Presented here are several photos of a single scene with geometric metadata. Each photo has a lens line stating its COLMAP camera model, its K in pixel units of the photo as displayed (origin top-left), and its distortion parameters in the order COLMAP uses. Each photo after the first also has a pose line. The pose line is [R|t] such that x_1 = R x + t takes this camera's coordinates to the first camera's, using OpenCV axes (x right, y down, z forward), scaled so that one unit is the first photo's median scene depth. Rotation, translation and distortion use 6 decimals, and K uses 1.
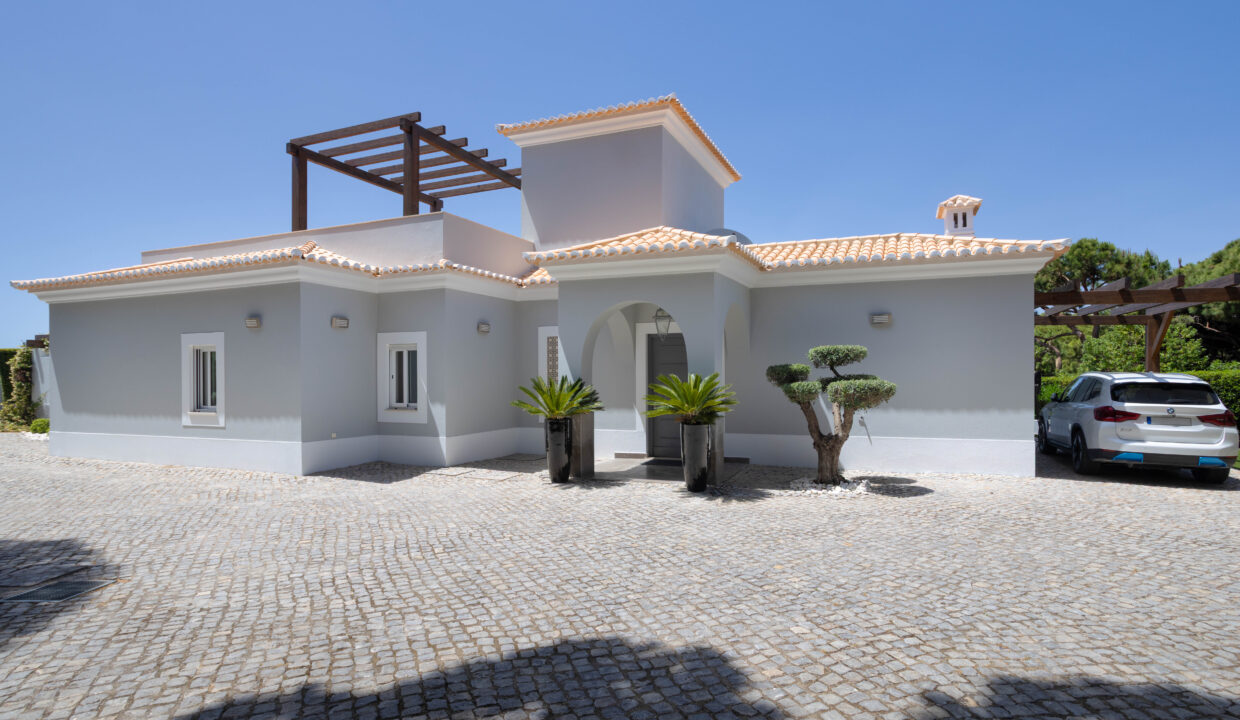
lens RADIAL K [[639.6, 0, 620.9], [0, 639.6, 406.8], [0, 0, 1]] dist [-0.063225, 0.000330]
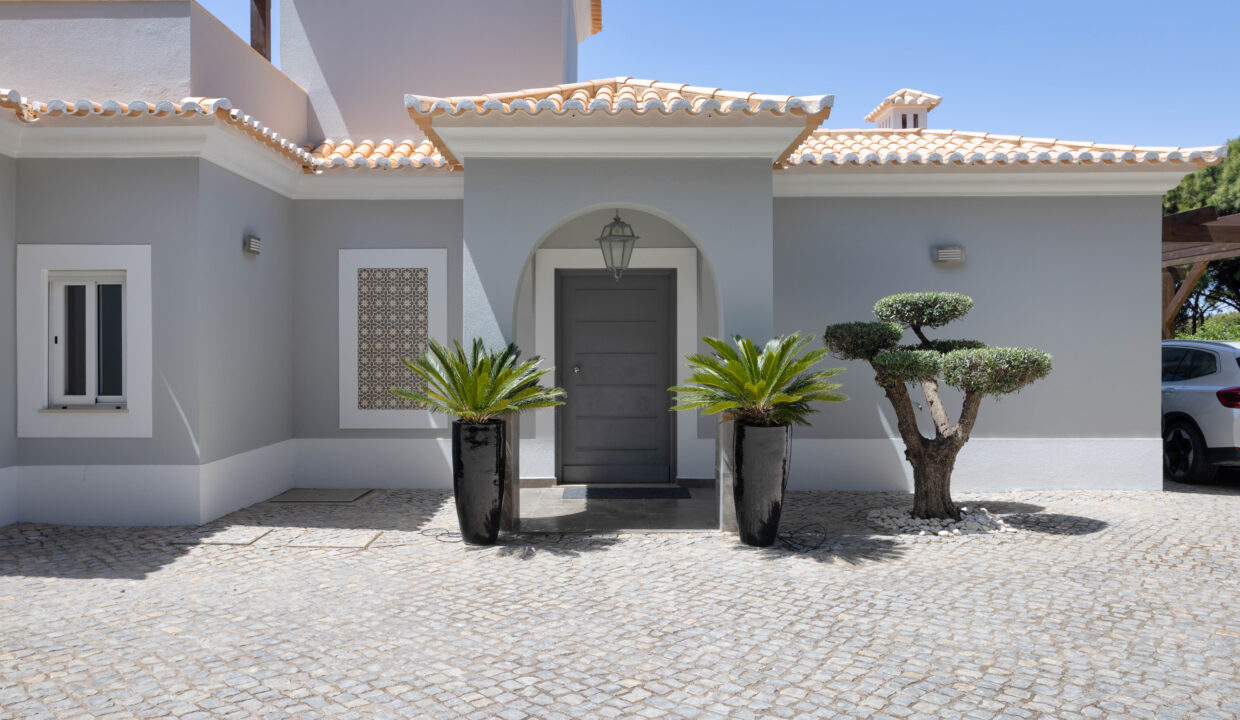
lens RADIAL K [[959.1, 0, 620.0], [0, 959.1, 360.0], [0, 0, 1]] dist [0.004183, 0.003368]
pose [[0.932626, 0.001065, 0.360844, -0.267594], [0.012701, 0.999279, -0.035775, -0.001209], [-0.360622, 0.037947, 0.931940, 0.225057]]
